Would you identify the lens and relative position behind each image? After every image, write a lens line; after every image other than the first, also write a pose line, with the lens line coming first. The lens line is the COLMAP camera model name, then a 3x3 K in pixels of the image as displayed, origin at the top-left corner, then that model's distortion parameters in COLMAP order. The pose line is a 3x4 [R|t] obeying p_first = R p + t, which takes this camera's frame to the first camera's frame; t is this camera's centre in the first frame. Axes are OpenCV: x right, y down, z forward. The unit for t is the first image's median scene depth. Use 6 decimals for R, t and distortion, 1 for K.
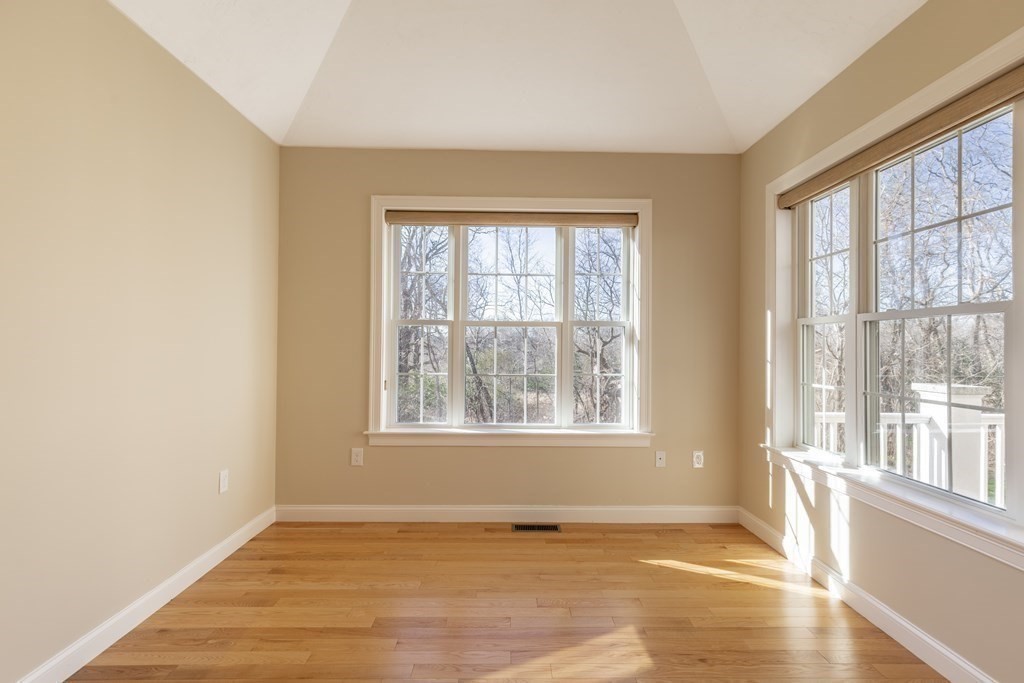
lens RADIAL K [[477.9, 0, 512.6], [0, 477.9, 338.3], [0, 0, 1]] dist [0.012423, -0.001157]
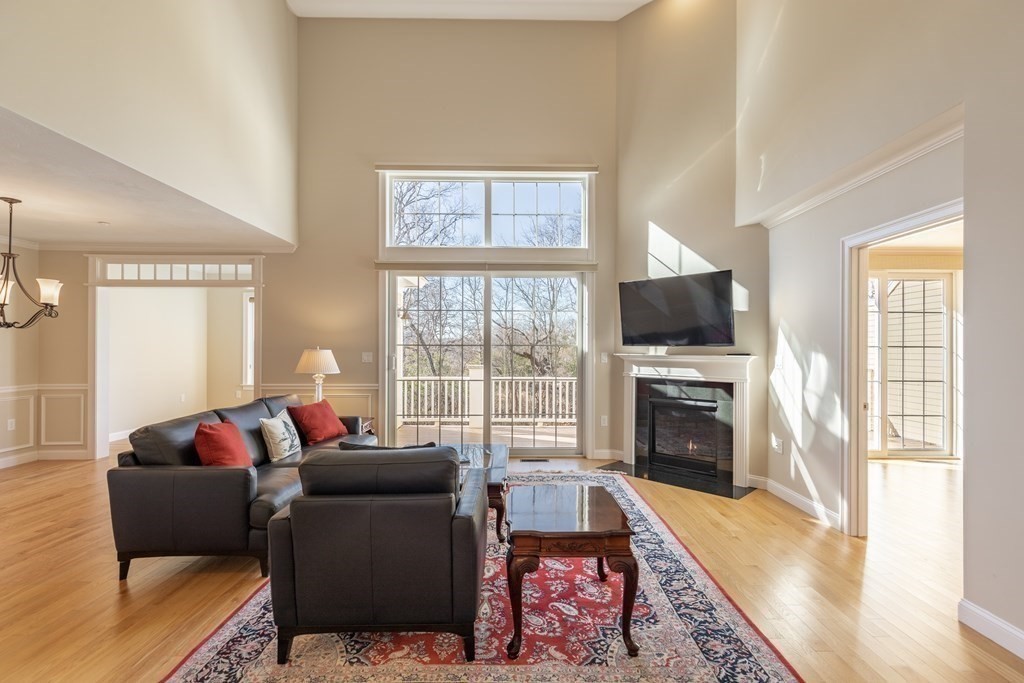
lens RADIAL K [[477.9, 0, 527.2], [0, 477.9, 345.7], [0, 0, 1]] dist [0.012423, -0.001157]
pose [[0.999973, -0.004279, -0.005975, 1.359542], [0.004322, 0.999965, 0.007224, -0.030367], [0.005944, -0.007250, 0.999956, -1.710421]]
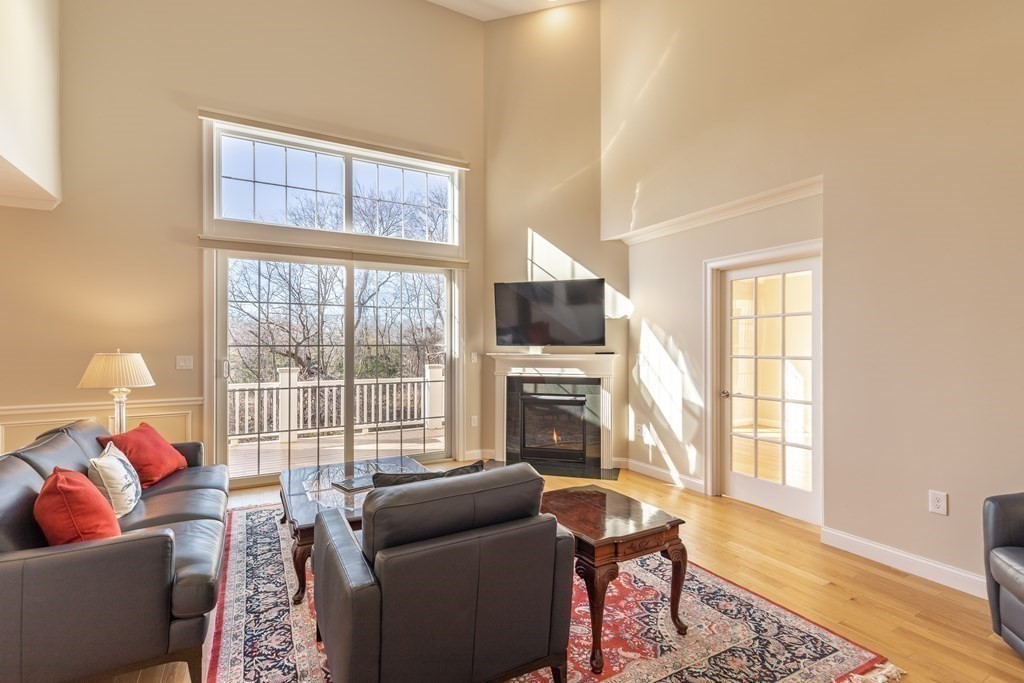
lens RADIAL K [[477.9, 0, 520.7], [0, 477.9, 345.4], [0, 0, 1]] dist [0.012423, -0.001157]
pose [[0.881298, -0.008078, 0.472491, 0.933592], [0.001523, 0.999897, 0.014253, -0.042505], [-0.472558, -0.011842, 0.881220, -1.561595]]
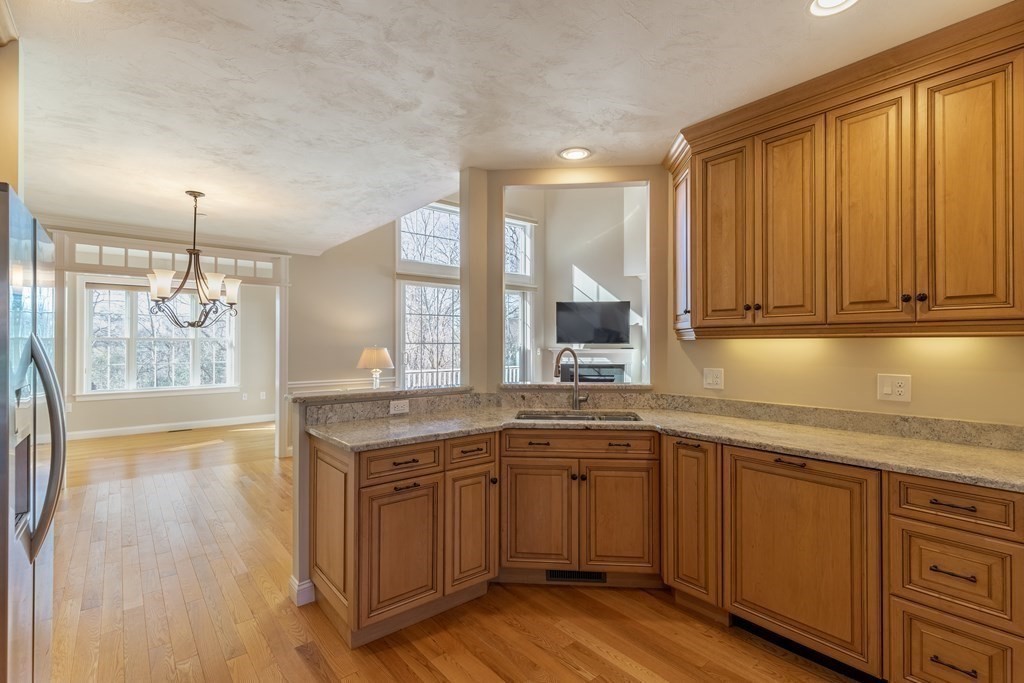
lens RADIAL K [[477.9, 0, 519.9], [0, 477.9, 338.9], [0, 0, 1]] dist [0.012423, -0.001157]
pose [[0.773162, -0.001205, 0.634207, -0.159901], [-0.004072, 0.999968, 0.006865, -0.060057], [-0.634195, -0.007890, 0.773133, -1.884906]]
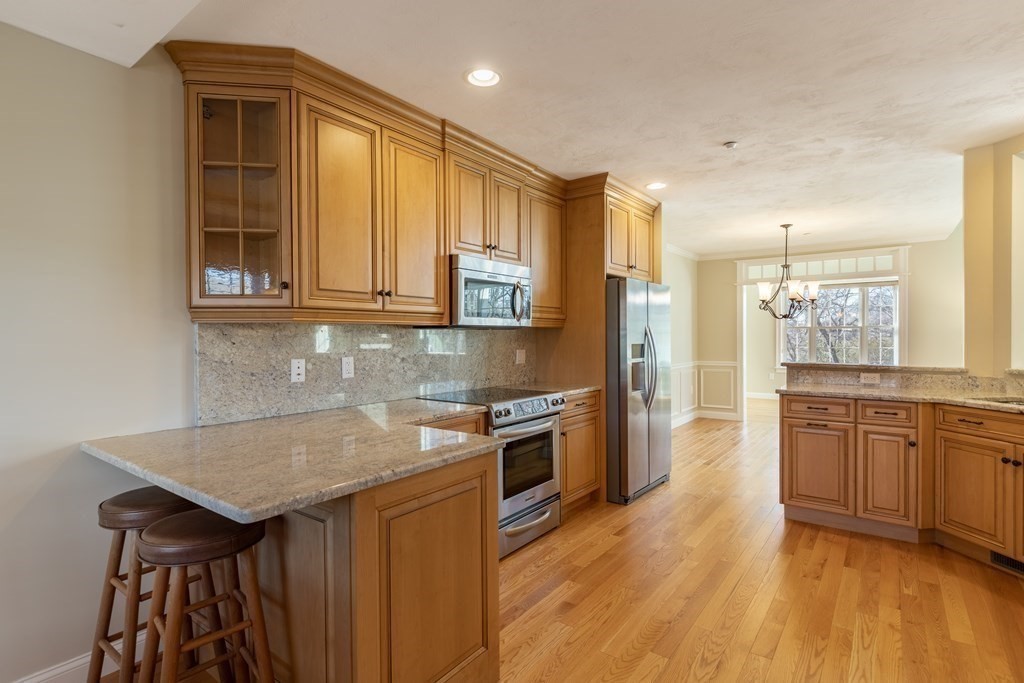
lens RADIAL K [[501.4, 0, 511.0], [0, 501.4, 342.4], [0, 0, 1]] dist [0.001458, 0.000551]
pose [[0.789889, -0.001253, -0.613248, 0.304915], [0.018962, 0.999570, 0.022381, -0.050243], [0.612956, -0.029307, 0.789573, -2.492398]]
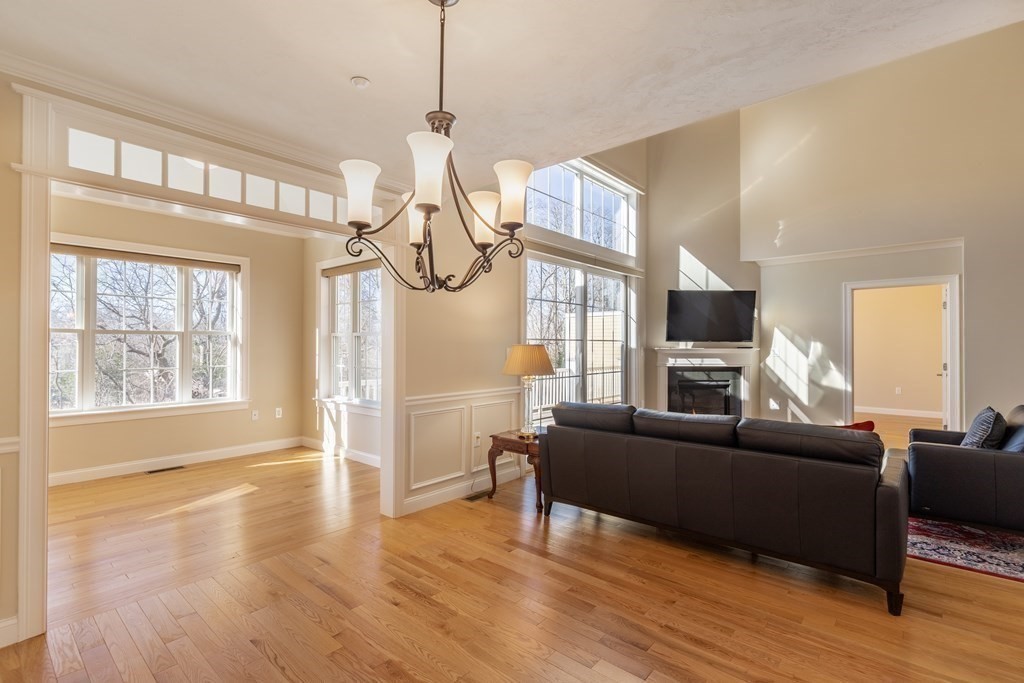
lens RADIAL K [[477.9, 0, 517.7], [0, 477.9, 342.3], [0, 0, 1]] dist [0.012423, -0.001157]
pose [[0.664623, -0.001366, 0.747178, -0.367839], [-0.008350, 0.999922, 0.009256, -0.026424], [-0.747132, -0.012390, 0.664560, -0.878503]]
